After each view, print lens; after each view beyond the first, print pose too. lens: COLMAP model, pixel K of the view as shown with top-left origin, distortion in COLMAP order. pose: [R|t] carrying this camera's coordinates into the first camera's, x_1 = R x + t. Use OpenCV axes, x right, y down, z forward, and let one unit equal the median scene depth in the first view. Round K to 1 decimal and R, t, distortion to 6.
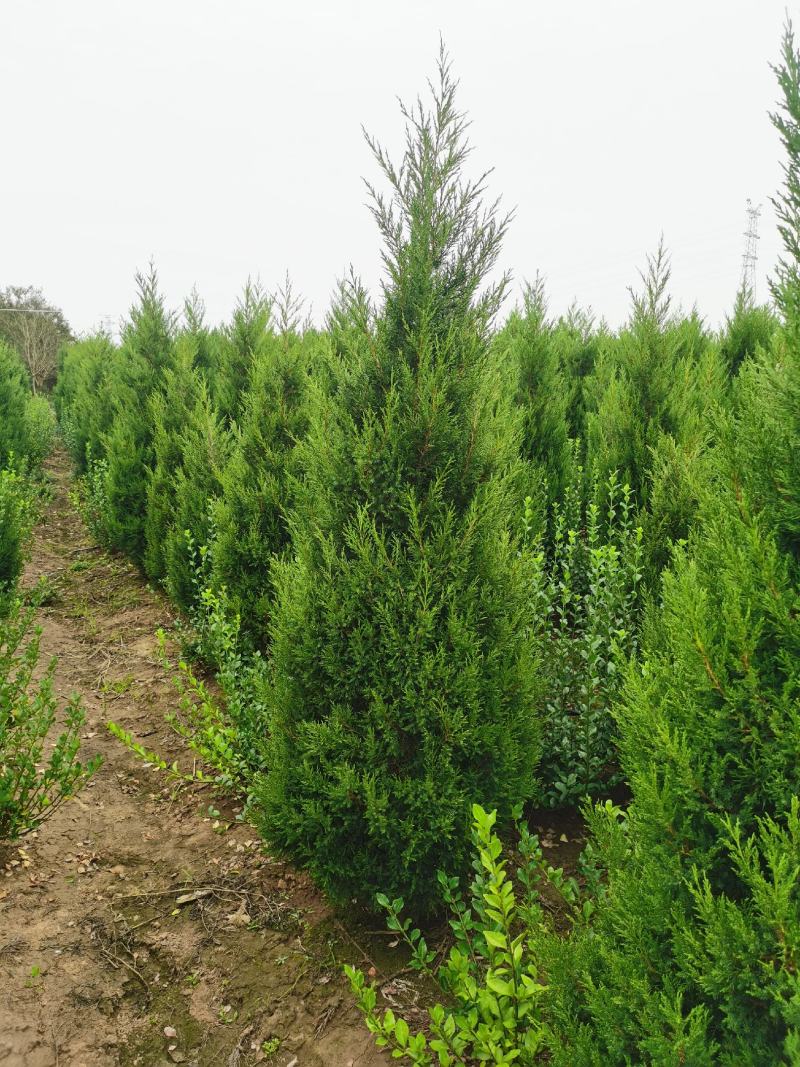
lens RADIAL K [[815.8, 0, 400.0], [0, 815.8, 533.5], [0, 0, 1]] dist [0.055729, -0.060261]
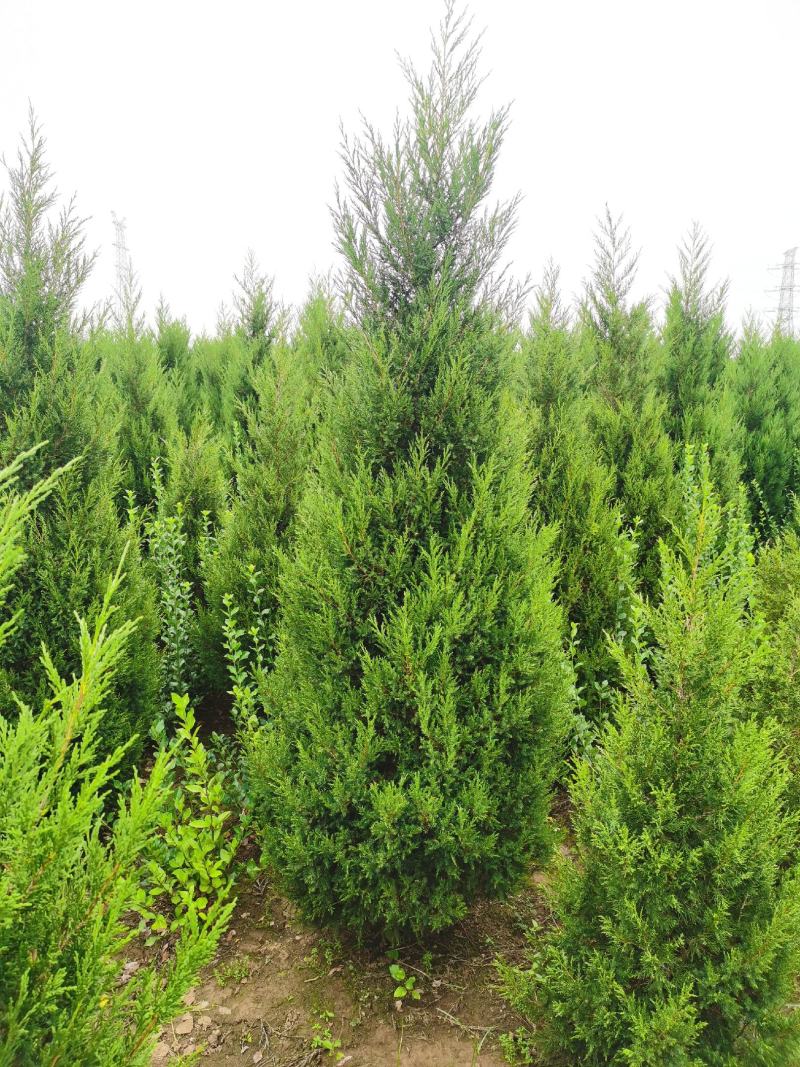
lens RADIAL K [[815.8, 0, 400.0], [0, 815.8, 533.5], [0, 0, 1]] dist [0.055729, -0.060261]
pose [[0.763500, -0.123722, 0.633846, -0.370204], [0.128295, 0.990973, 0.038891, 0.050791], [-0.632936, 0.051626, 0.772481, -0.251400]]
